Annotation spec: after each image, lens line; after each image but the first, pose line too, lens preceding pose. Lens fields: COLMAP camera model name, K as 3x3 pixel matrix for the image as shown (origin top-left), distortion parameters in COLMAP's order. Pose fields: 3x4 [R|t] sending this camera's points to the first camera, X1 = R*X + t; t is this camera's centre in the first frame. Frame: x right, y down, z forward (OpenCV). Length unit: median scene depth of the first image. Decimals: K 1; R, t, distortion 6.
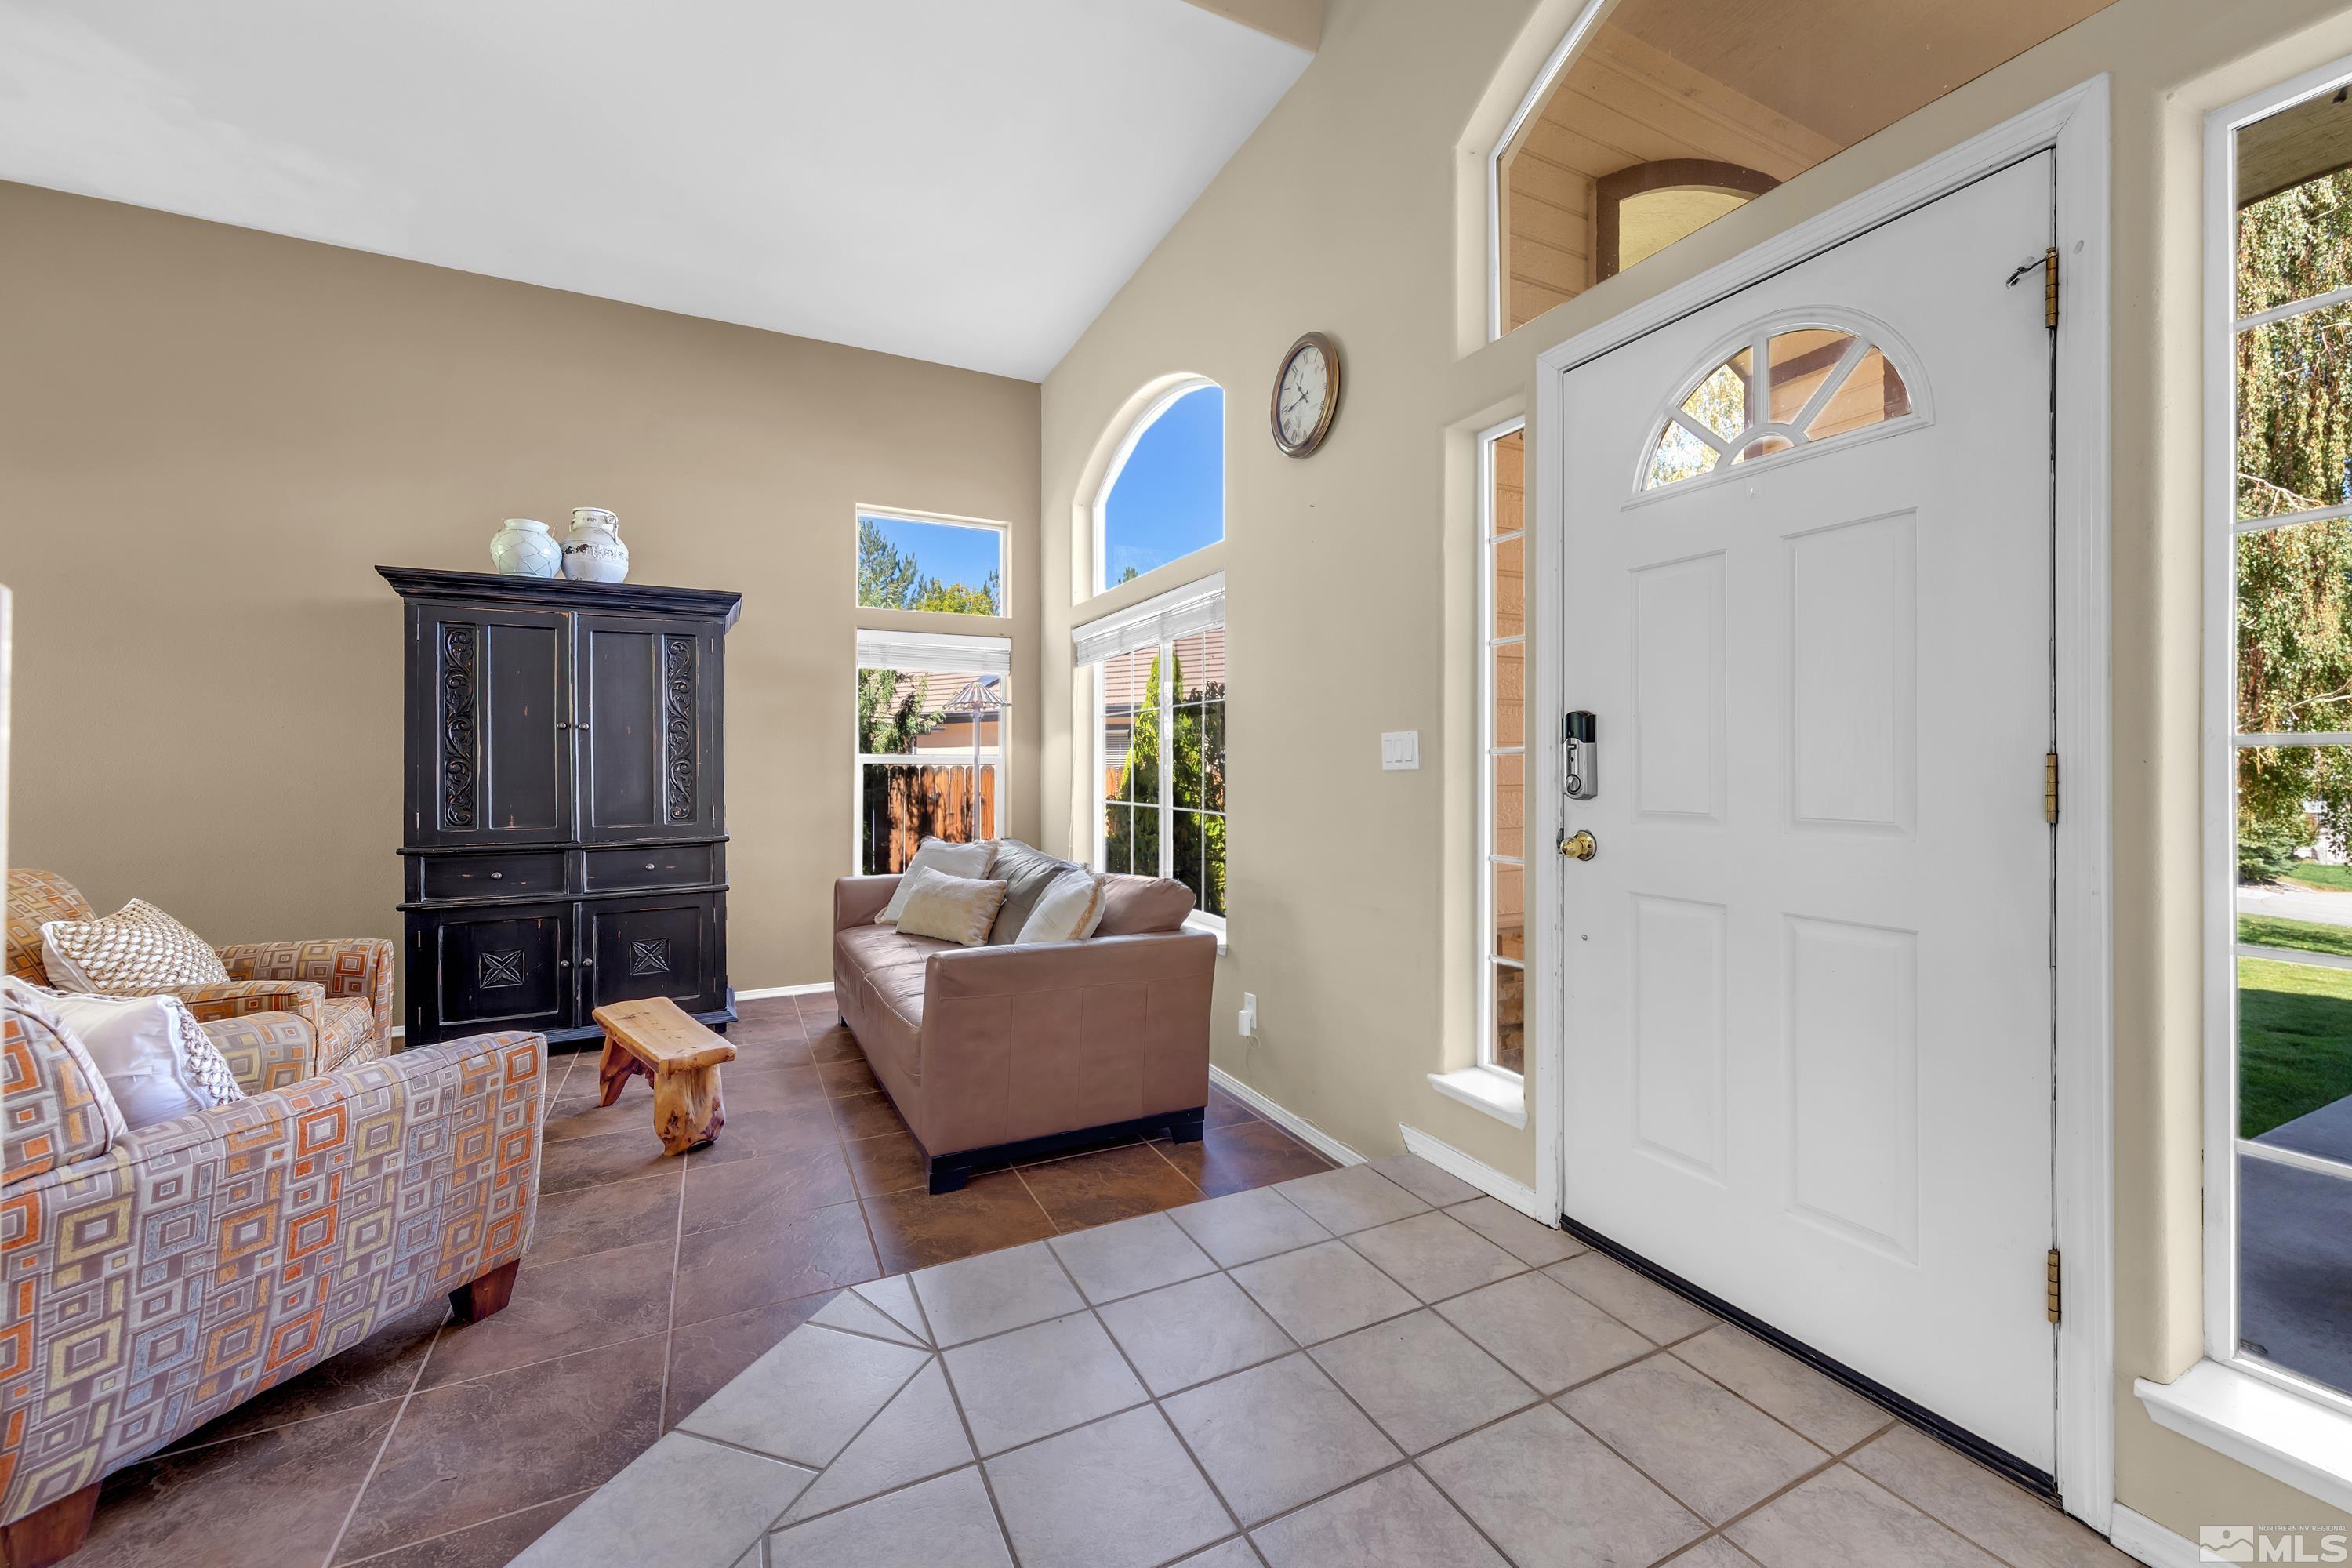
lens RADIAL K [[999.5, 0, 1247.3], [0, 999.5, 763.1], [0, 0, 1]] dist [0.009860, -0.000529]
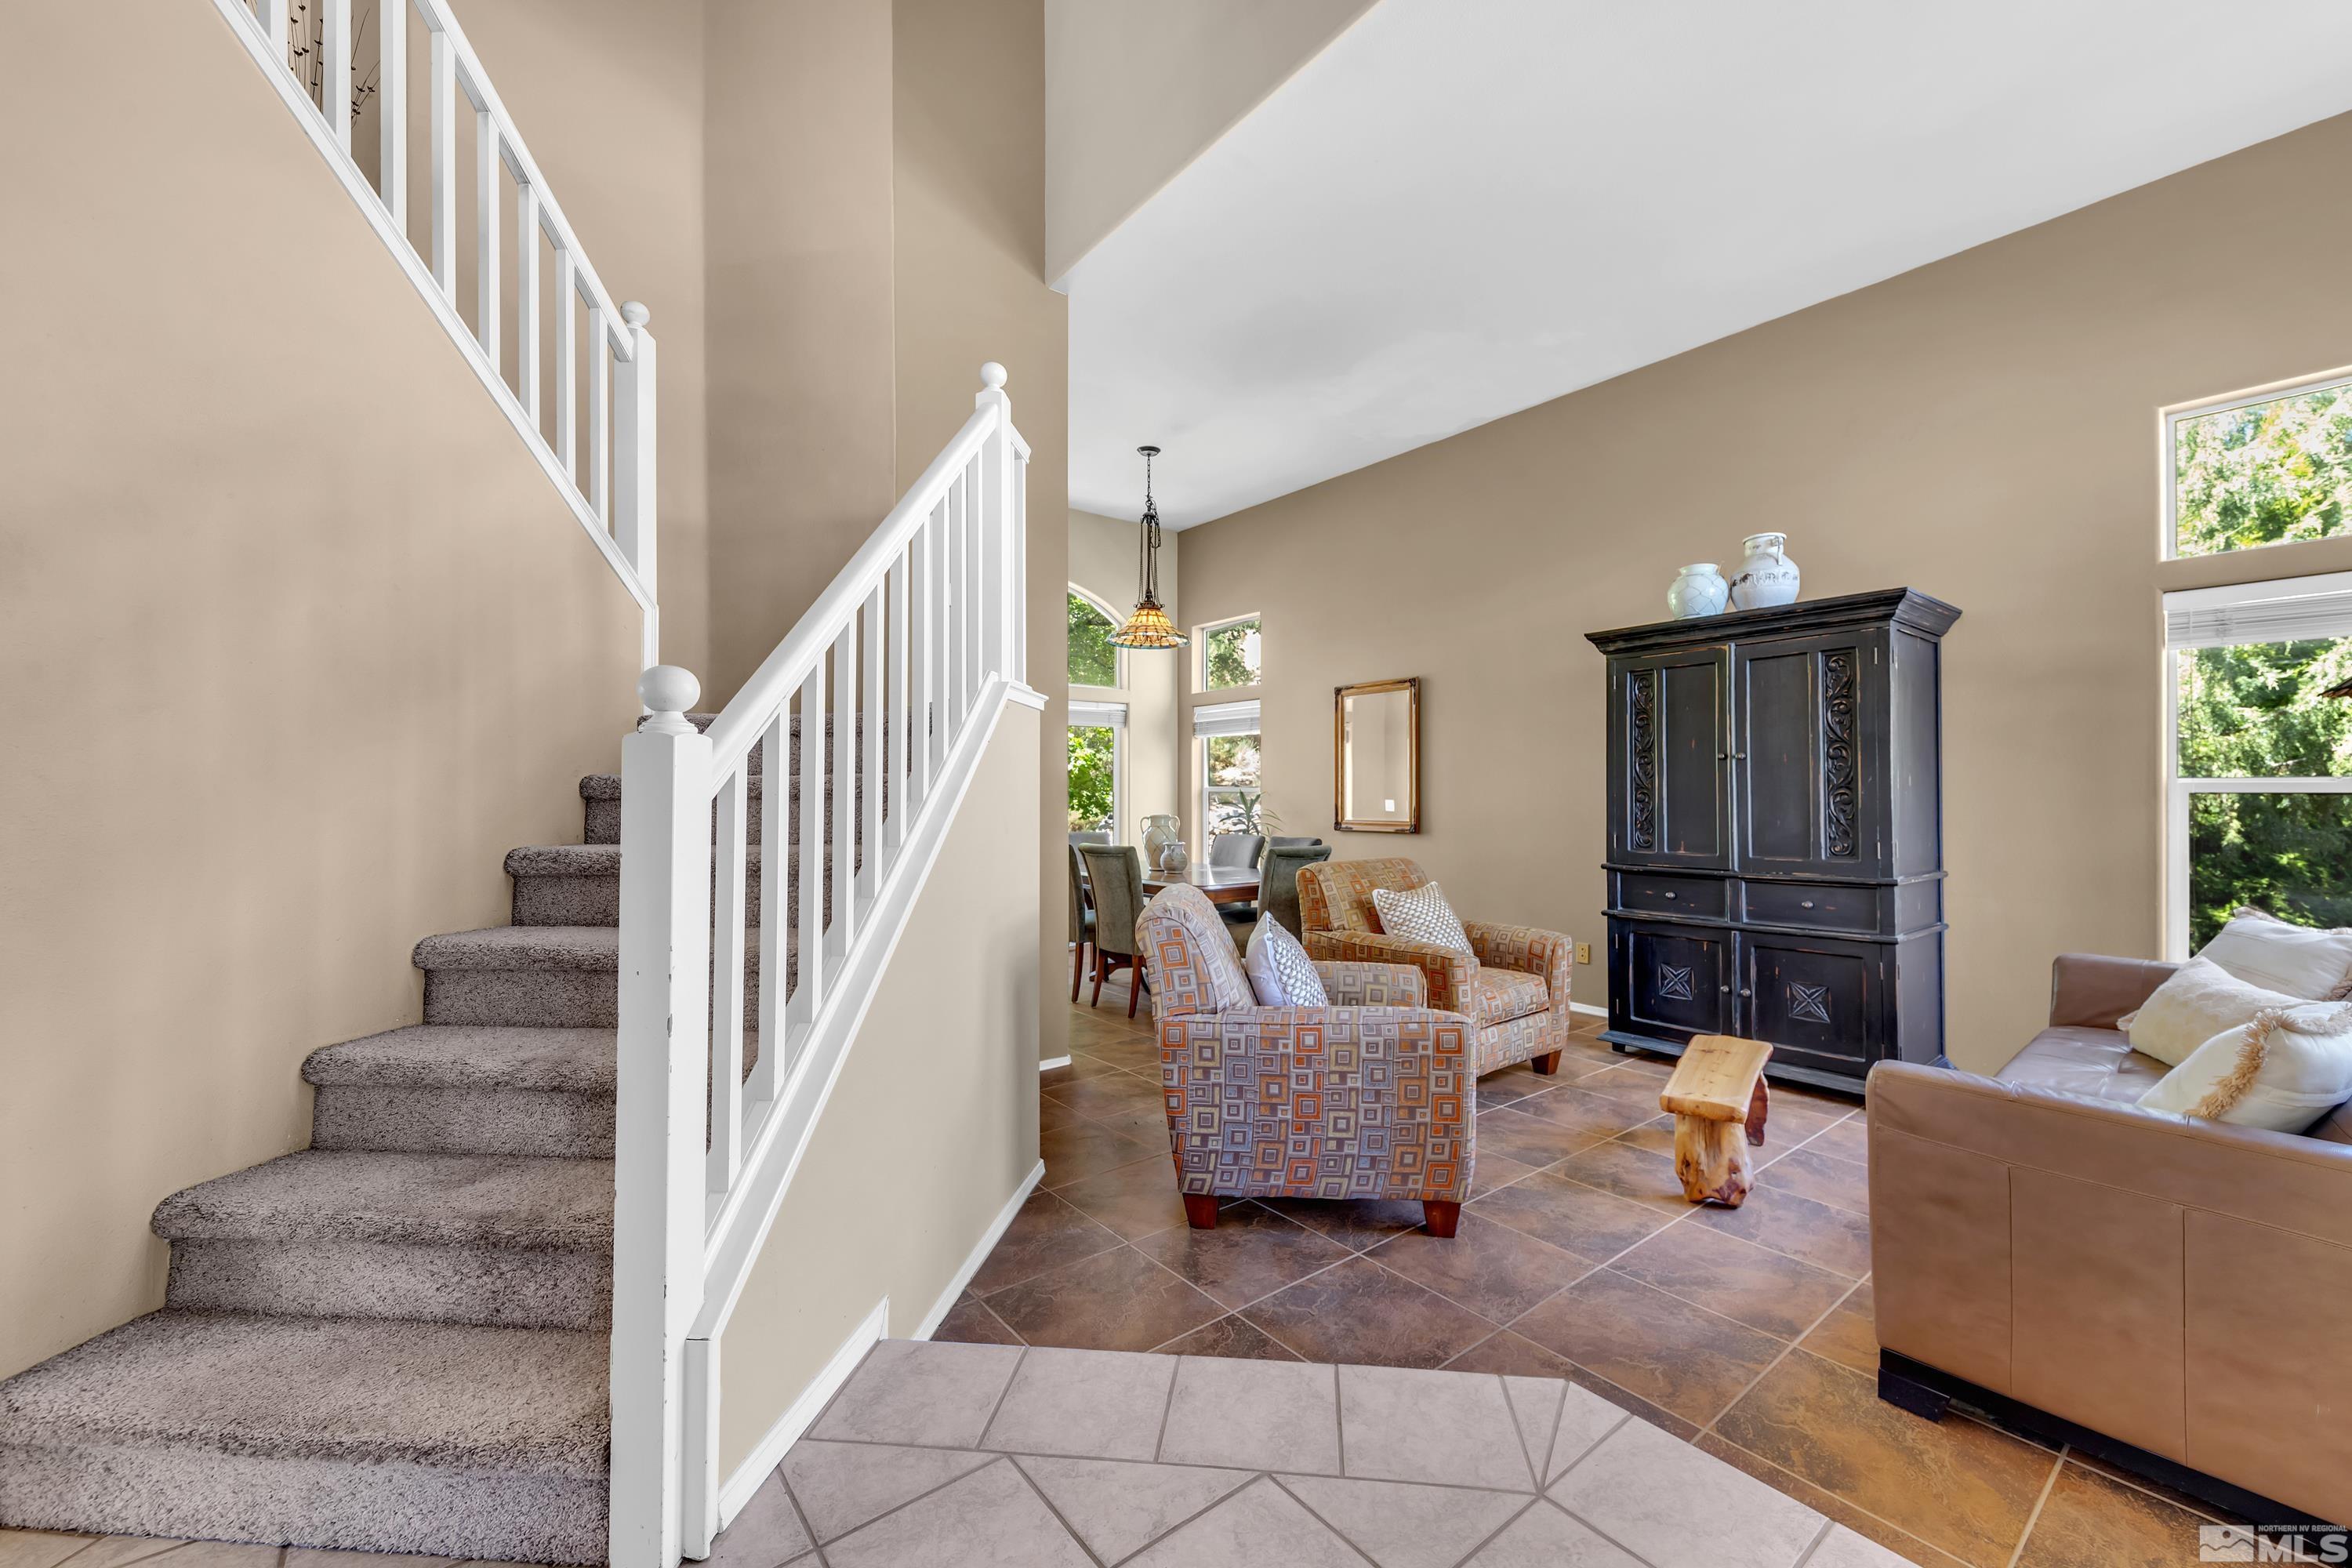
lens RADIAL K [[999.5, 0, 1180.3], [0, 999.5, 787.9], [0, 0, 1]] dist [0.009860, -0.000529]
pose [[0.100586, -0.005911, -0.994911, 0.298544], [0.002337, 0.999981, -0.005705, -0.000542], [0.994926, -0.001751, 0.100598, 0.367493]]
